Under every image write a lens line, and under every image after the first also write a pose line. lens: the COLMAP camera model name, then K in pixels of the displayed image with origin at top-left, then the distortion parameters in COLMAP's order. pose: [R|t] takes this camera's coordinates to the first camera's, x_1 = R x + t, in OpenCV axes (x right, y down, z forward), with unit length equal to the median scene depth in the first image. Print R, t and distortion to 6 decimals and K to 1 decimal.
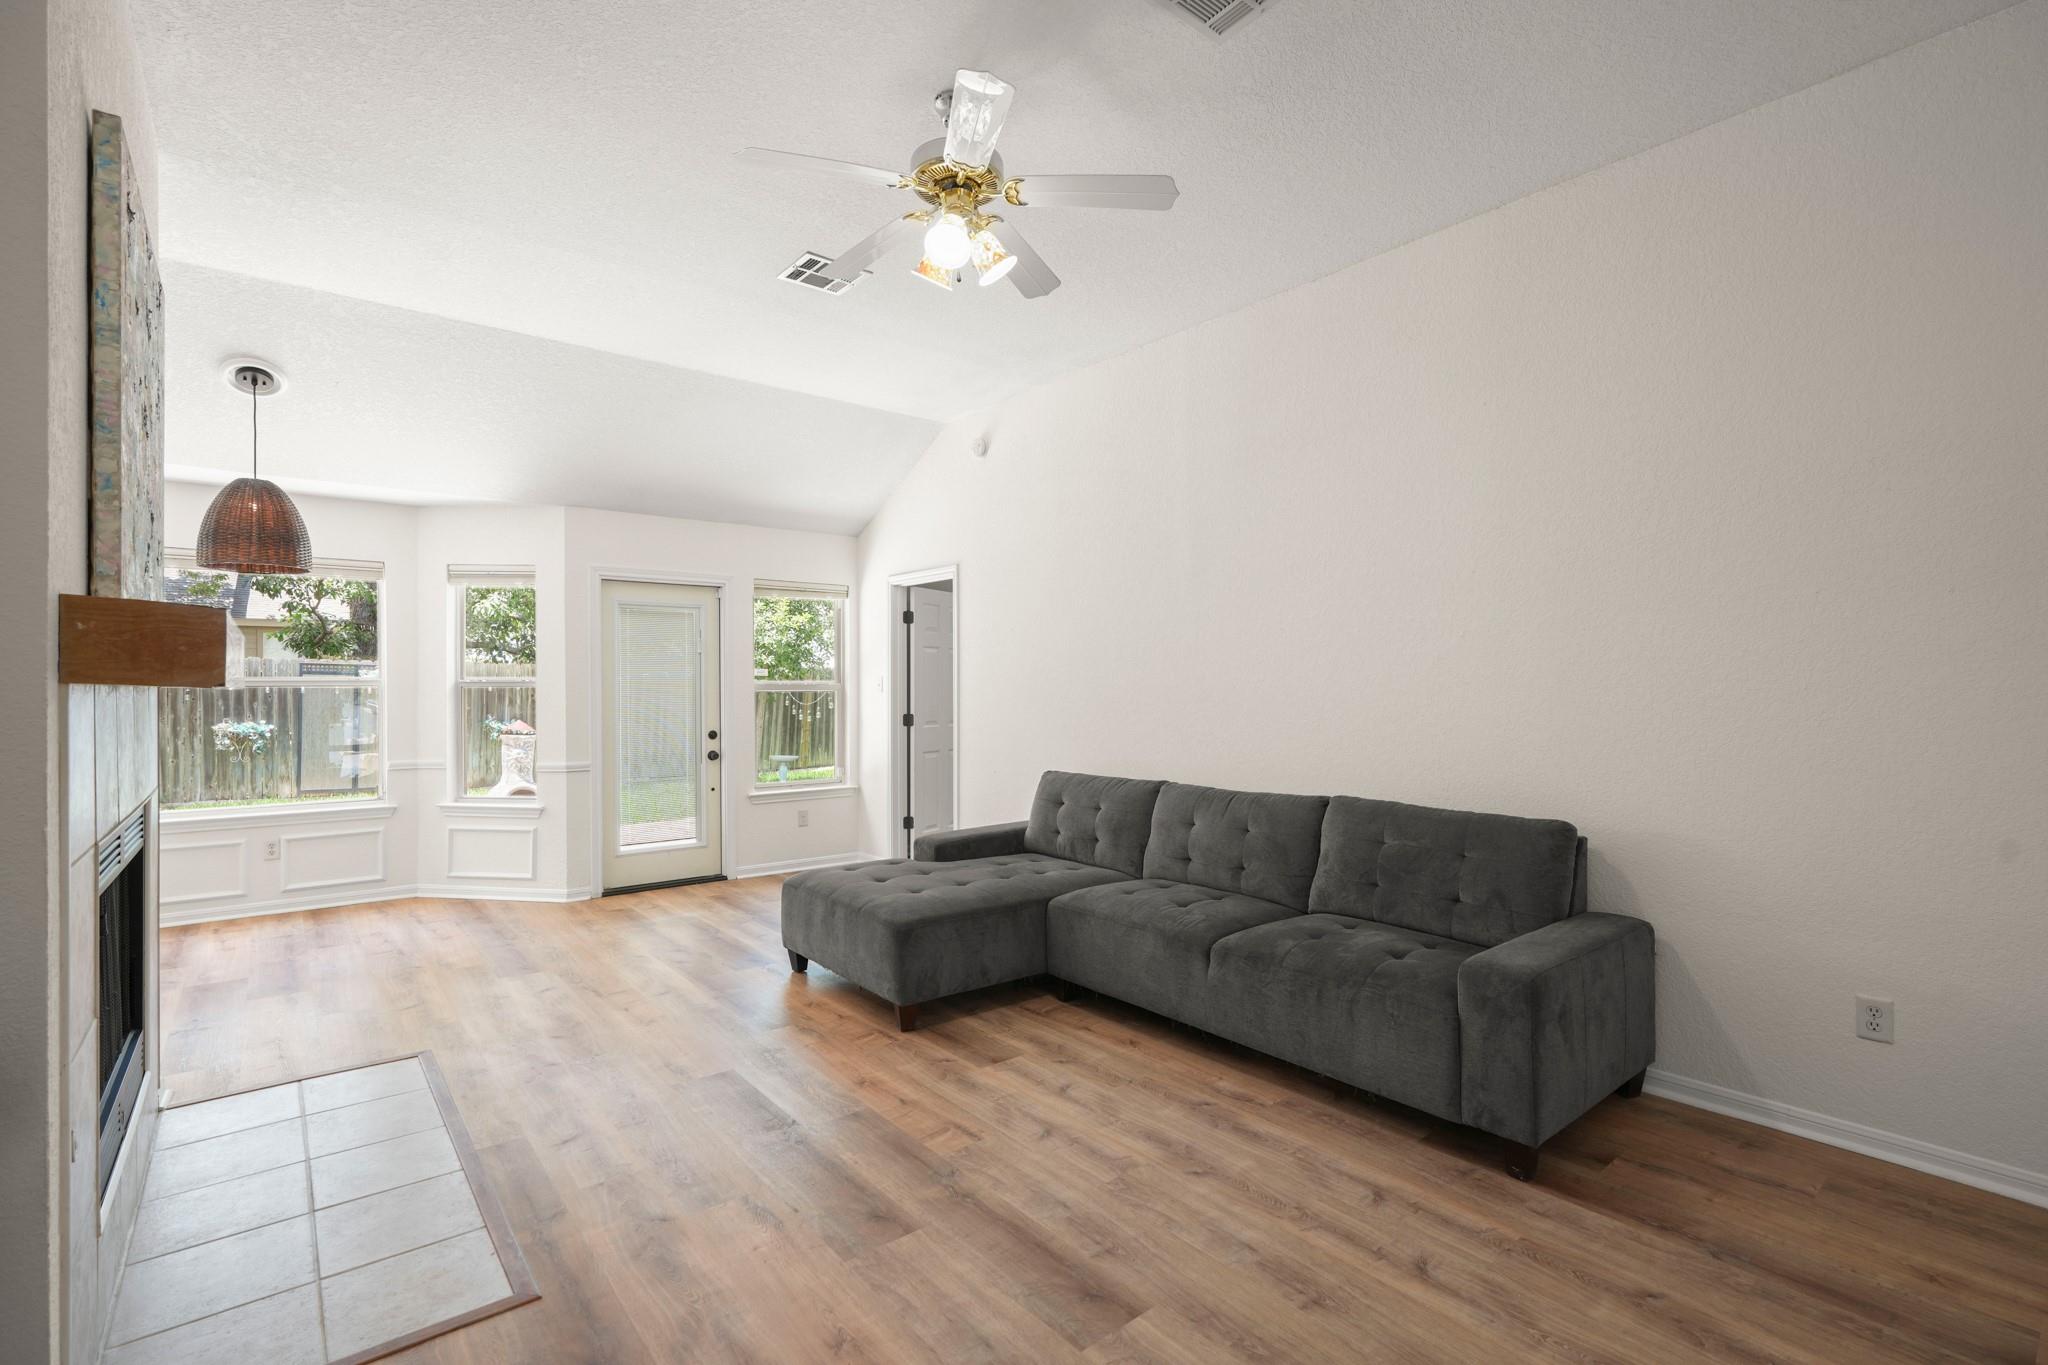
lens RADIAL K [[931.3, 0, 1022.0], [0, 931.3, 690.0], [0, 0, 1]] dist [-0.004180, 0.001633]
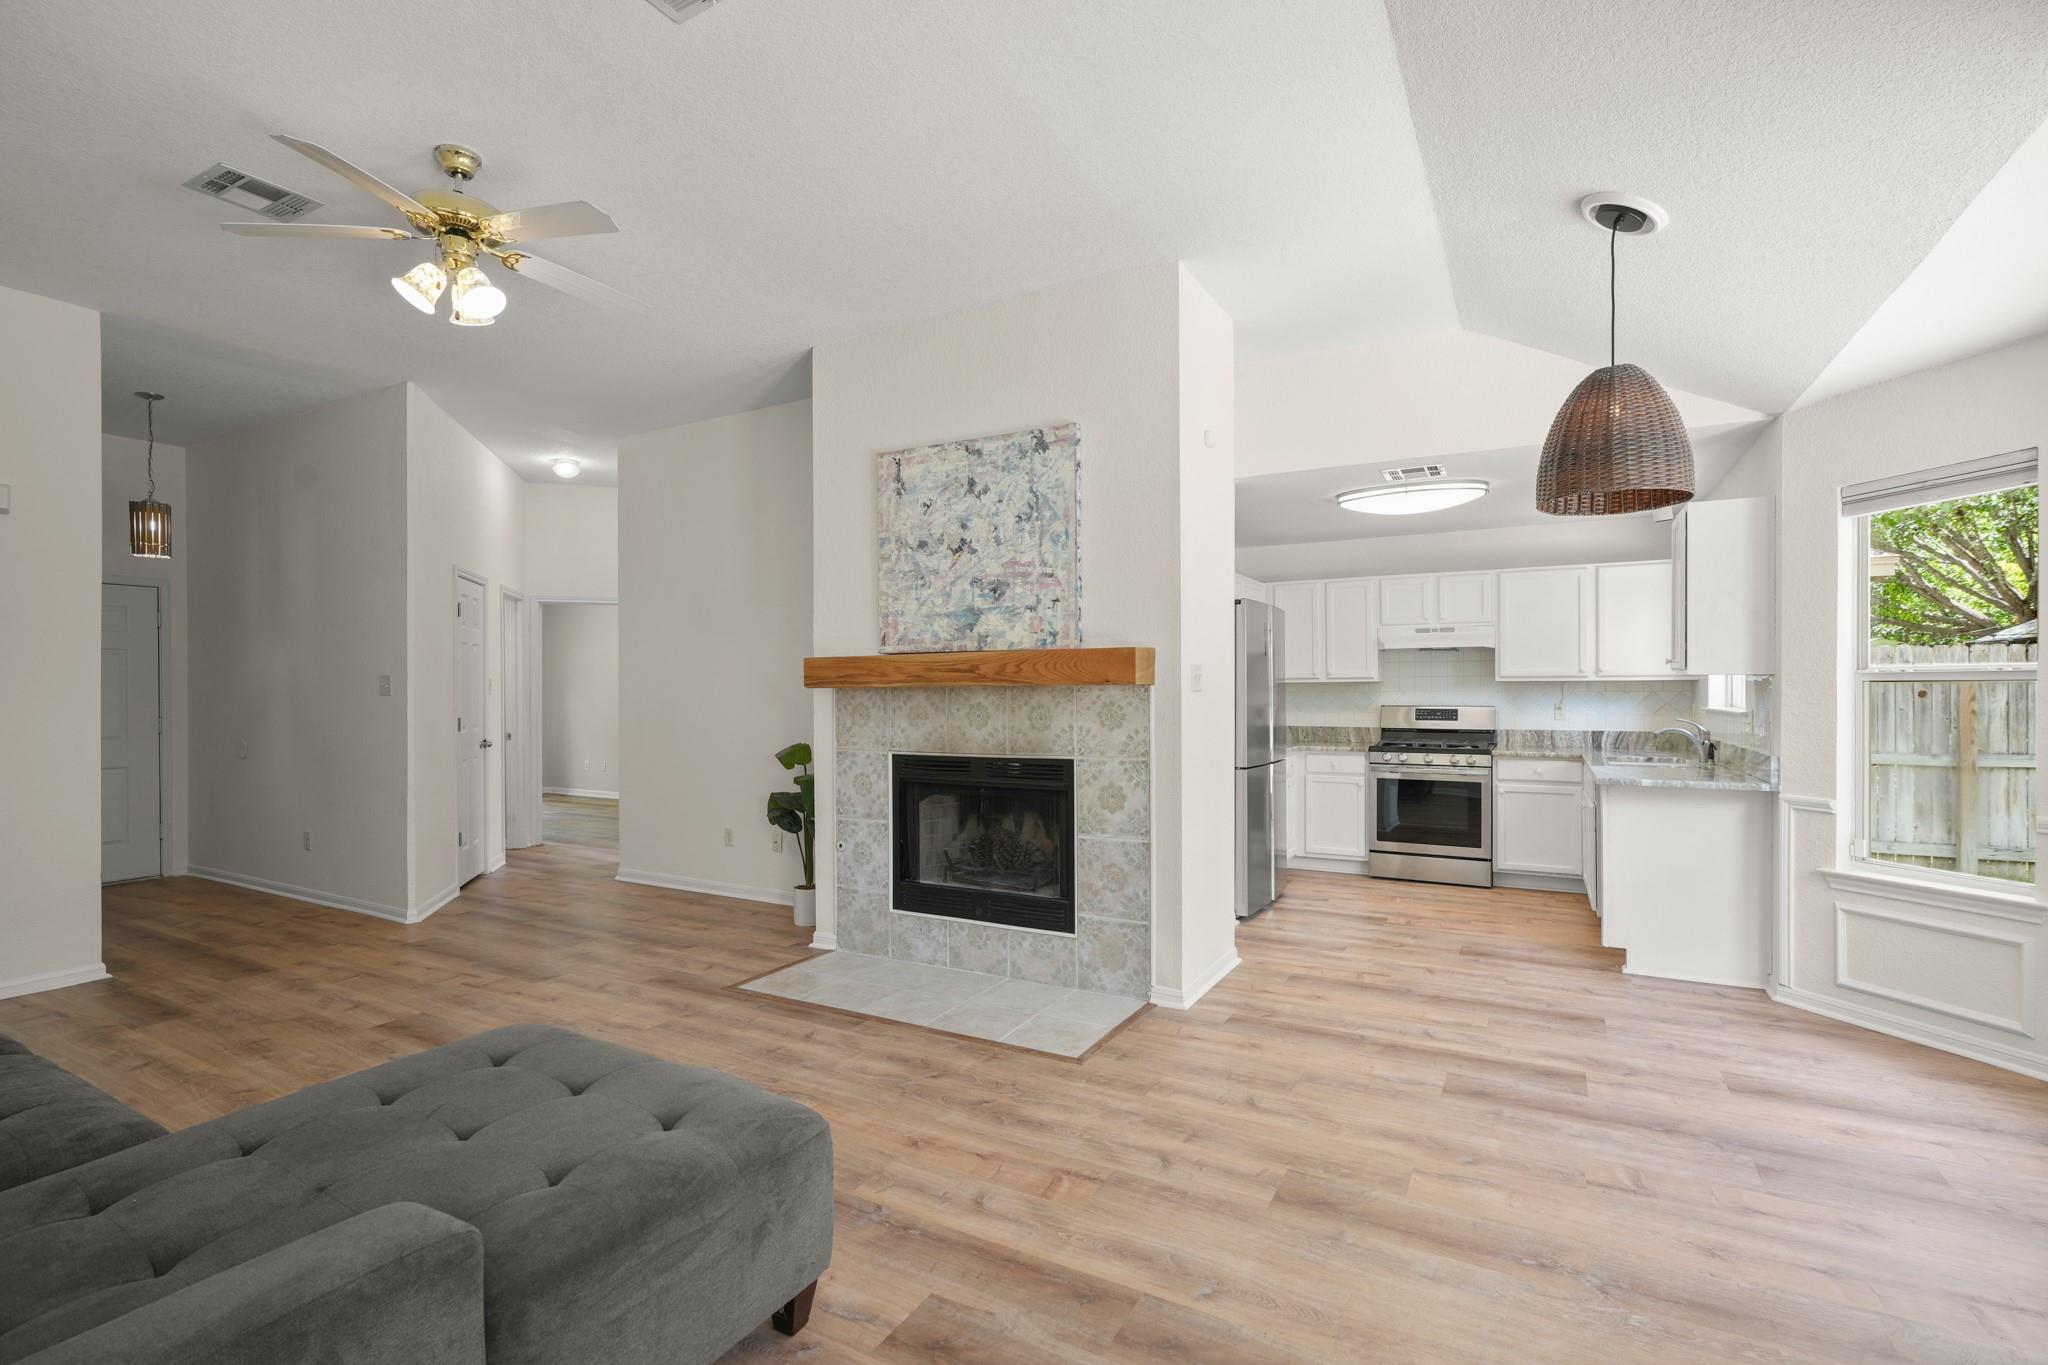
lens RADIAL K [[931.3, 0, 1029.8], [0, 931.3, 693.9], [0, 0, 1]] dist [-0.004180, 0.001633]
pose [[-0.928815, 0.011242, -0.370372, -0.253347], [0.008236, 0.999919, 0.009695, -0.003543], [0.370451, 0.005954, -0.928833, 2.001241]]
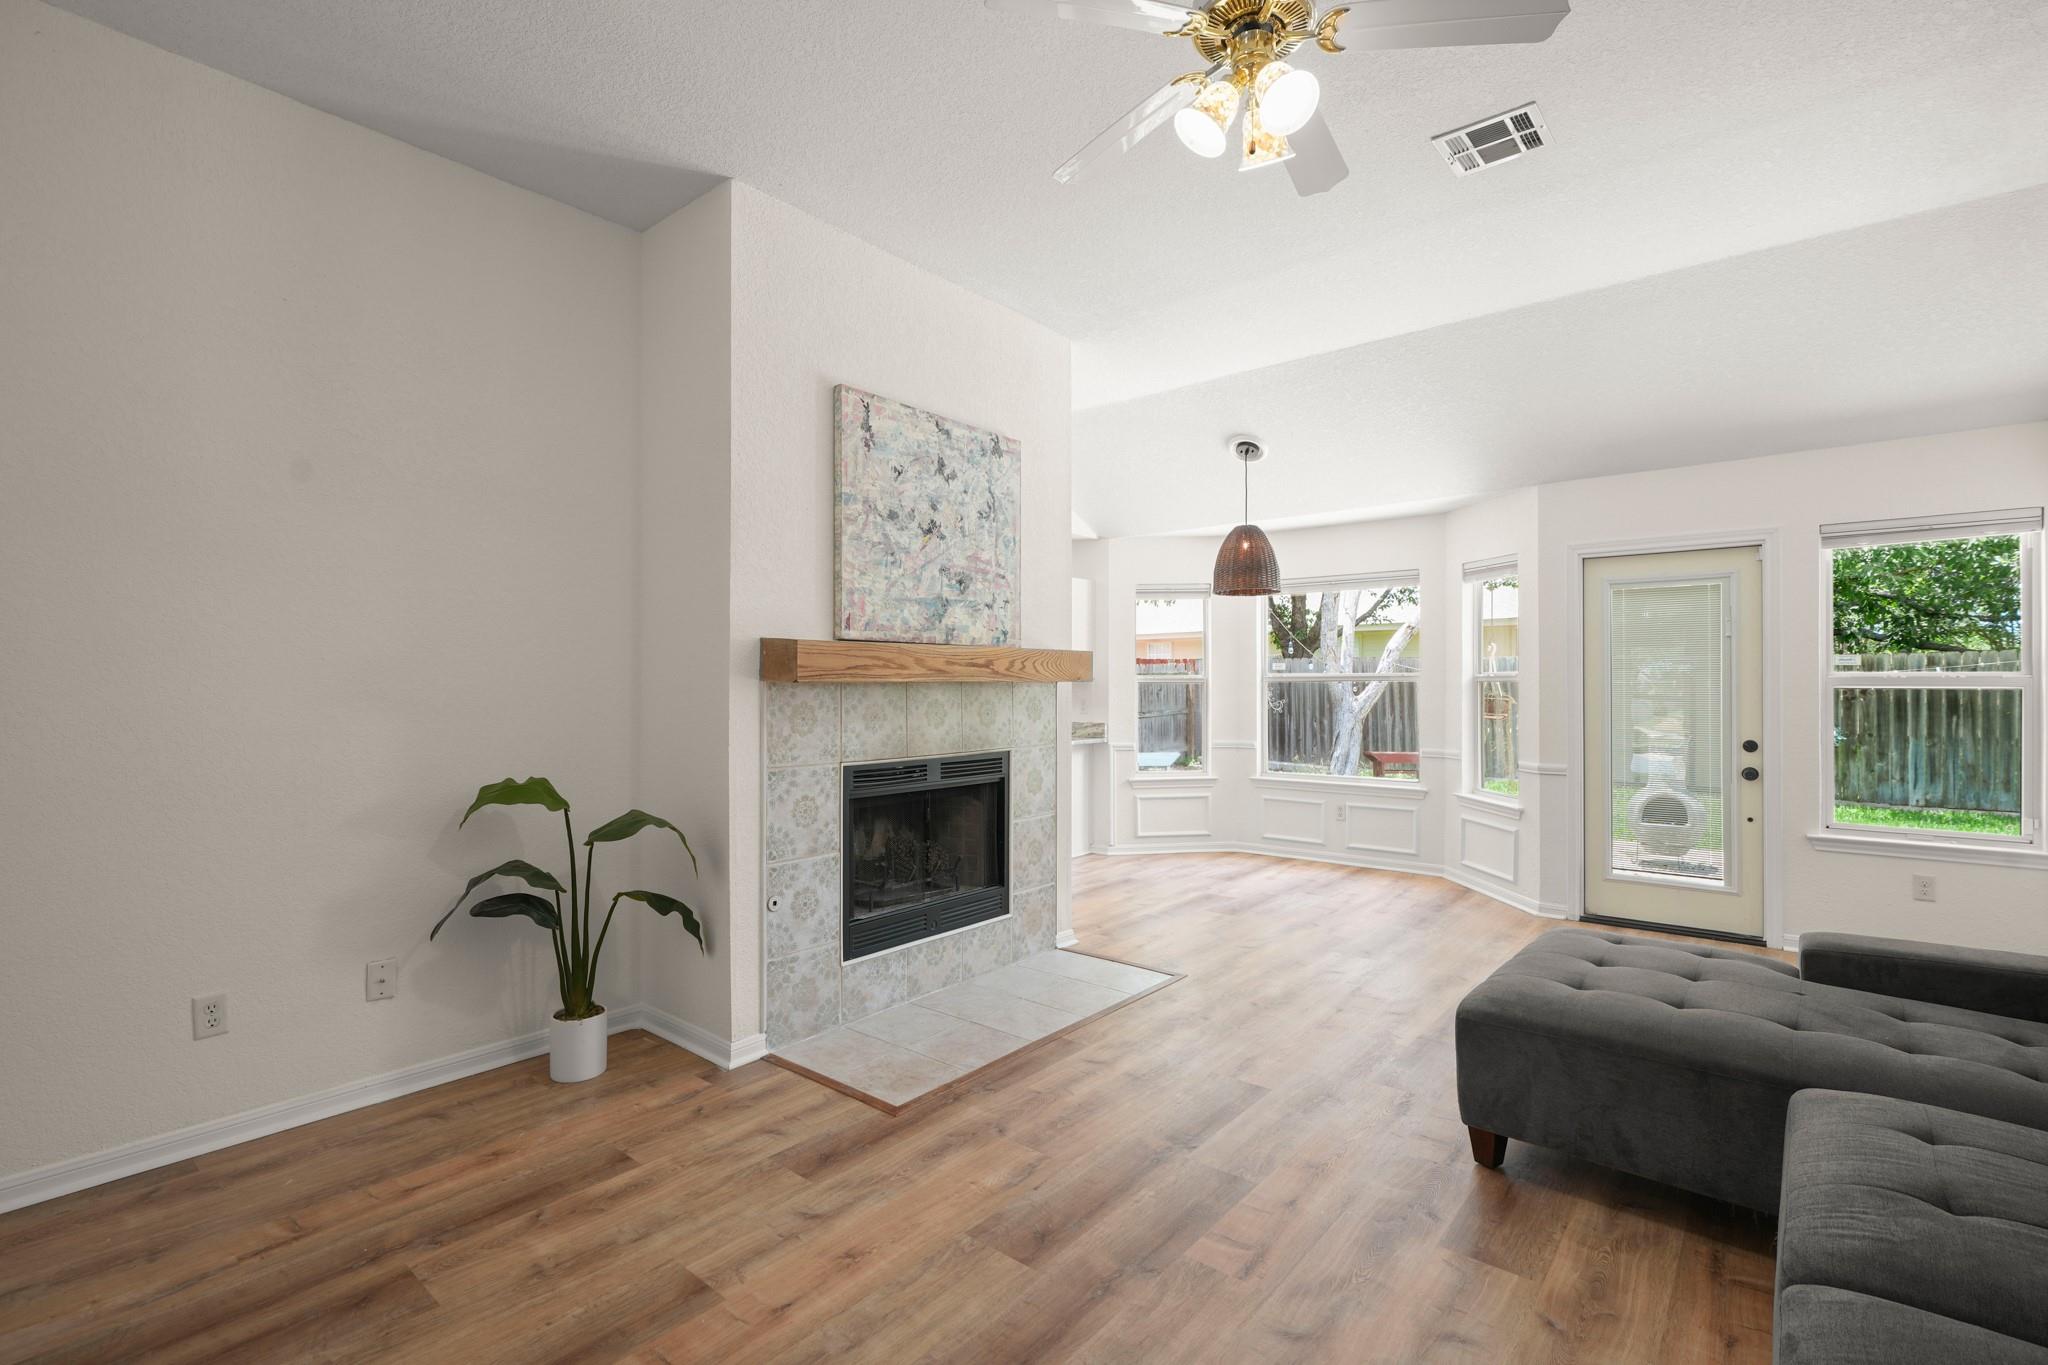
lens RADIAL K [[931.3, 0, 1019.4], [0, 931.3, 685.2], [0, 0, 1]] dist [-0.004180, 0.001633]
pose [[0.189992, 0.004219, -0.981777, 0.572171], [-0.002919, 0.999989, 0.003733, -0.002882], [0.981781, 0.002157, 0.190002, 0.583972]]
